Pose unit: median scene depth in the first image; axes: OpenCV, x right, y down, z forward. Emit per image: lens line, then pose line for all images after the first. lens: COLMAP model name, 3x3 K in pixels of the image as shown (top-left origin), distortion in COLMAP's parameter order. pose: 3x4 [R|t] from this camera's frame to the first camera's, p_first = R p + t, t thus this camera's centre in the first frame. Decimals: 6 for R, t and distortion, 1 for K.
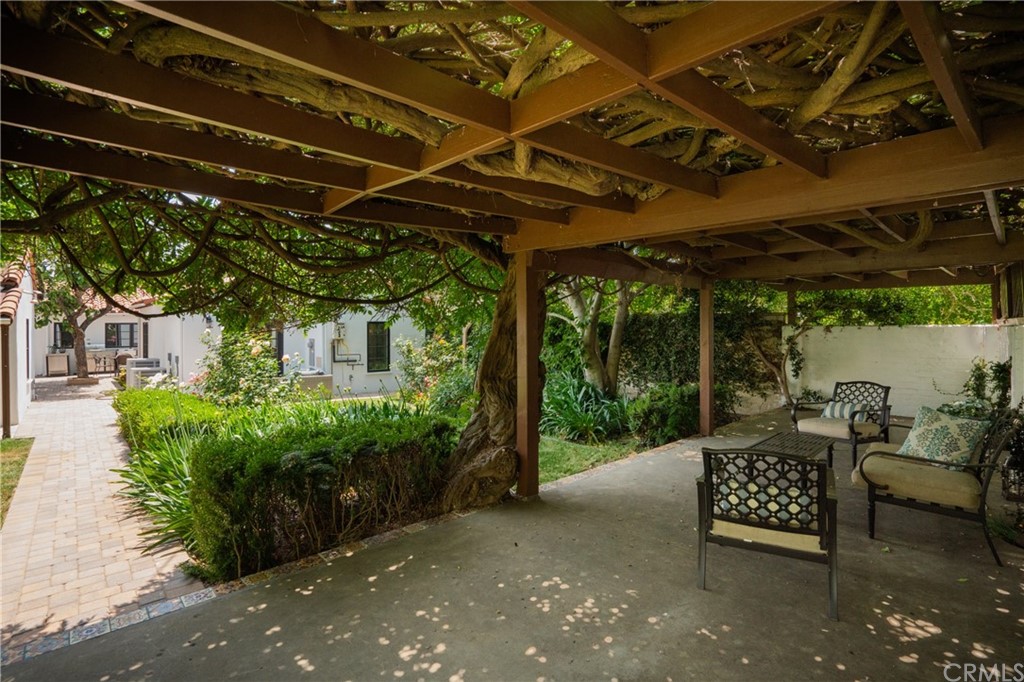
lens RADIAL K [[528.5, 0, 512.9], [0, 528.5, 316.2], [0, 0, 1]] dist [-0.050258, 0.030733]
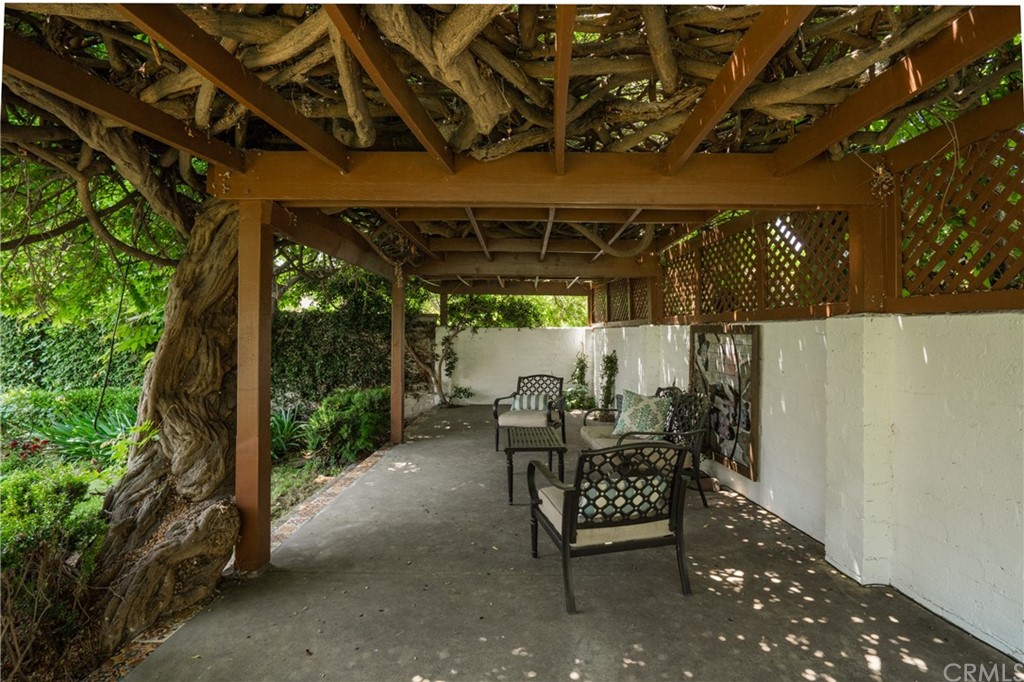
lens RADIAL K [[528.5, 0, 512.9], [0, 528.5, 316.2], [0, 0, 1]] dist [-0.050258, 0.030733]
pose [[0.686471, 0.030583, 0.726514, -0.213155], [-0.019958, 0.999531, -0.023218, 0.029420], [-0.726883, 0.001439, 0.686760, 0.284453]]
